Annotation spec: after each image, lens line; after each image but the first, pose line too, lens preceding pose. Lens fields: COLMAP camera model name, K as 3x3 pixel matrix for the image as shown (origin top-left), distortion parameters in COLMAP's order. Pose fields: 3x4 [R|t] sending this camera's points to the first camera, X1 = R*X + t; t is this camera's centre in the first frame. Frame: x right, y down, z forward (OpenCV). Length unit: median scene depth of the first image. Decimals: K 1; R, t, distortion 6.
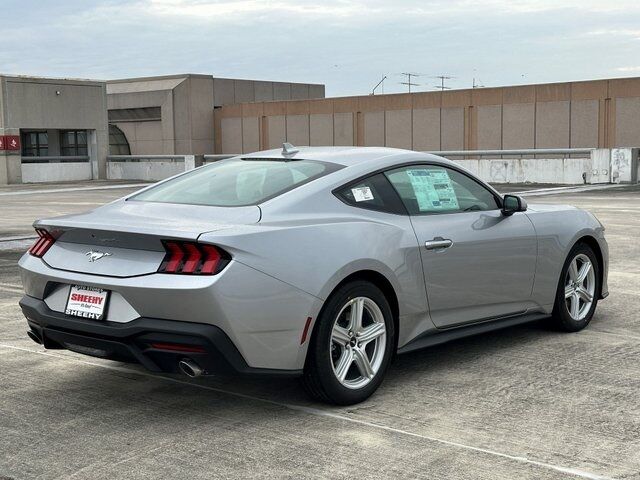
lens RADIAL K [[1008.3, 0, 320.0], [0, 1008.3, 240.0], [0, 0, 1]] dist [0.156754, -0.068143]
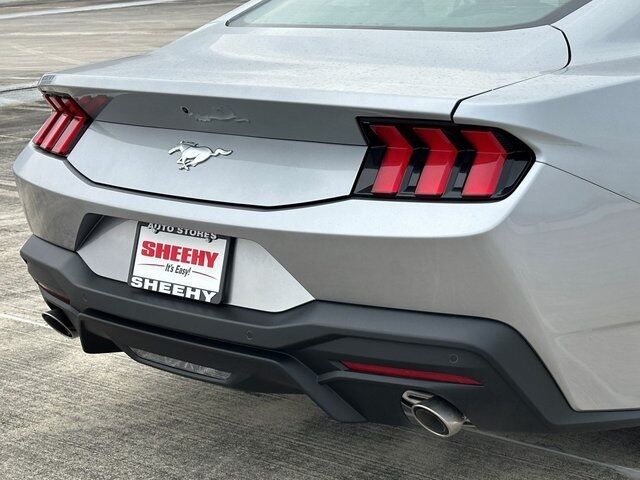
lens RADIAL K [[1396.2, 0, 320.0], [0, 1396.2, 240.0], [0, 0, 1]] dist [0.074205, 0.477308]
pose [[0.998605, -0.029914, -0.043513, -0.141674], [0.034826, 0.992534, 0.116887, -0.017009], [0.039691, -0.118239, 0.992192, 0.401995]]
